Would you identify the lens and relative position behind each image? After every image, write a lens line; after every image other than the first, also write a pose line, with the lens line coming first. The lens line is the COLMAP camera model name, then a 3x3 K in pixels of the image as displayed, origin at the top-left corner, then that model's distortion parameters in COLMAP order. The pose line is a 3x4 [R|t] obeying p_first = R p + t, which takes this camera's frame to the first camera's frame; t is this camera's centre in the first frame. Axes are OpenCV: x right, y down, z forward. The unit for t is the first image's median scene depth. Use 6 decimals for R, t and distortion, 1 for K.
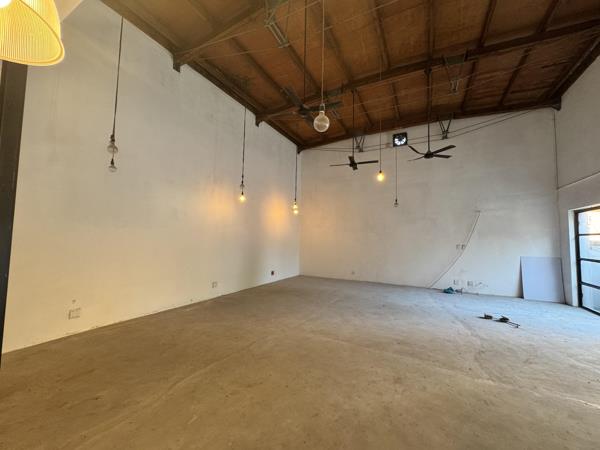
lens RADIAL K [[239.4, 0, 299.3], [0, 239.4, 223.2], [0, 0, 1]] dist [-0.002399, 0.000392]
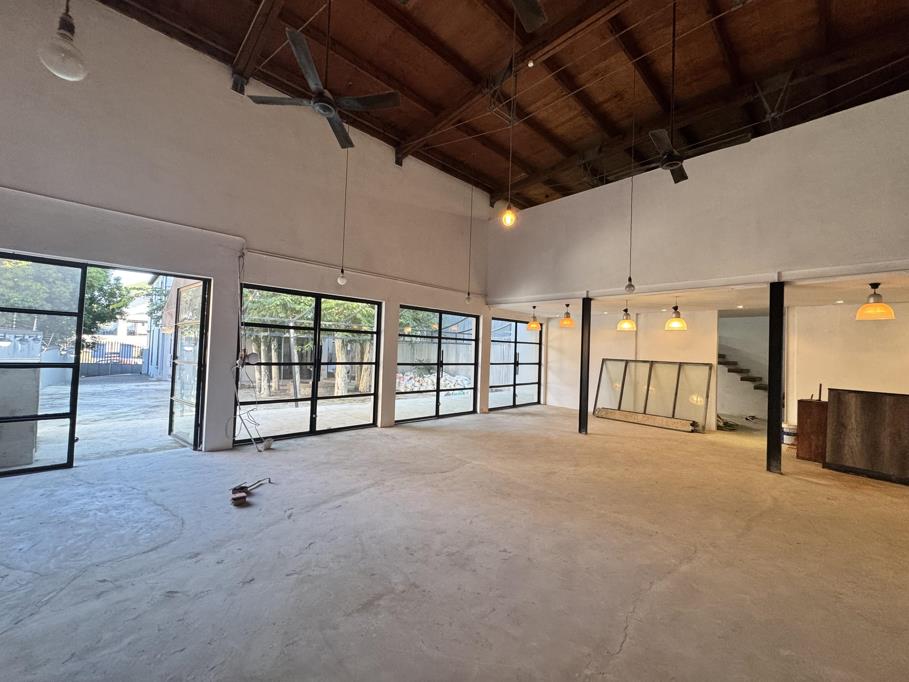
lens RADIAL K [[362.7, 0, 454.8], [0, 362.7, 339.1], [0, 0, 1]] dist [-0.002399, 0.000392]
pose [[-0.948377, -0.046068, 0.313781, 0.199550], [-0.076978, 0.993244, -0.086838, 0.119976], [-0.307661, -0.106510, -0.945516, 1.688572]]
